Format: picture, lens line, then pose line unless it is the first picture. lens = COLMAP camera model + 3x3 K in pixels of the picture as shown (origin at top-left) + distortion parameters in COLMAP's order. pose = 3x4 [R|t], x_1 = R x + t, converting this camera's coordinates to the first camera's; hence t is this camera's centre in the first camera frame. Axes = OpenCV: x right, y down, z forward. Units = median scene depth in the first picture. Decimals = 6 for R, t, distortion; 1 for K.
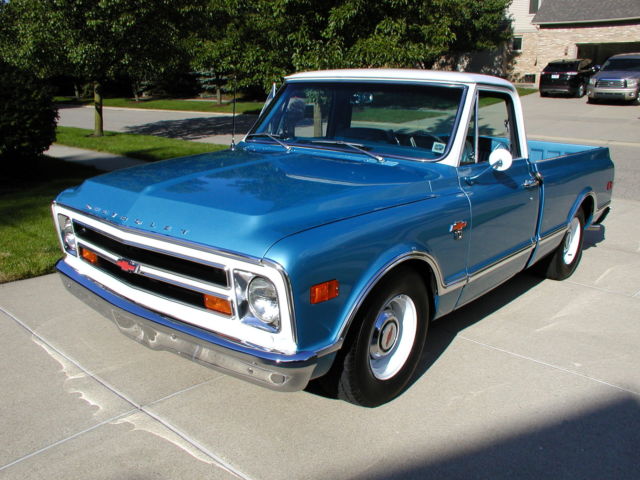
lens RADIAL K [[594.9, 0, 315.1], [0, 594.9, 241.9], [0, 0, 1]] dist [-0.229040, 0.285200]
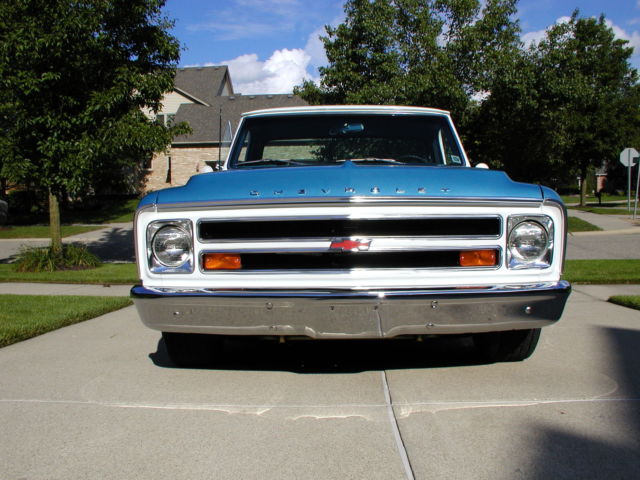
lens RADIAL K [[594.9, 0, 315.1], [0, 594.9, 241.9], [0, 0, 1]] dist [-0.229040, 0.285200]
pose [[0.787627, -0.049459, 0.614164, -0.264049], [0.179589, 0.971921, -0.152042, 0.046619], [-0.589399, 0.230049, 0.774394, 0.095575]]
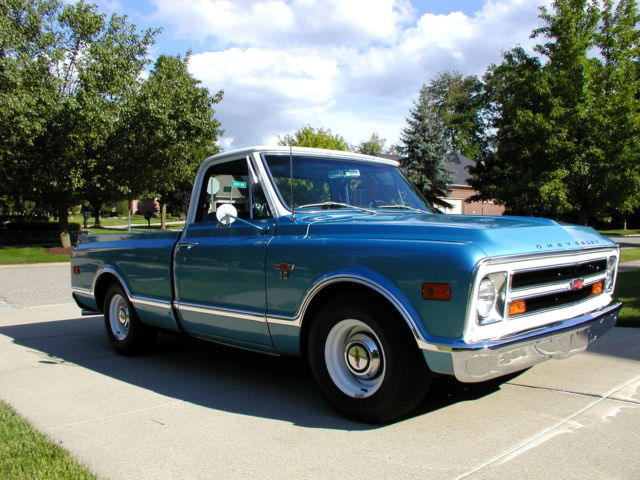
lens RADIAL K [[594.2, 0, 320.0], [0, 594.2, 240.0], [0, 0, 1]] dist [-0.055881, 0.006543]
pose [[0.085961, -0.035765, 0.995656, -0.448814], [0.280772, 0.959720, 0.010233, -0.059786], [-0.955917, 0.278672, 0.092540, 0.392942]]
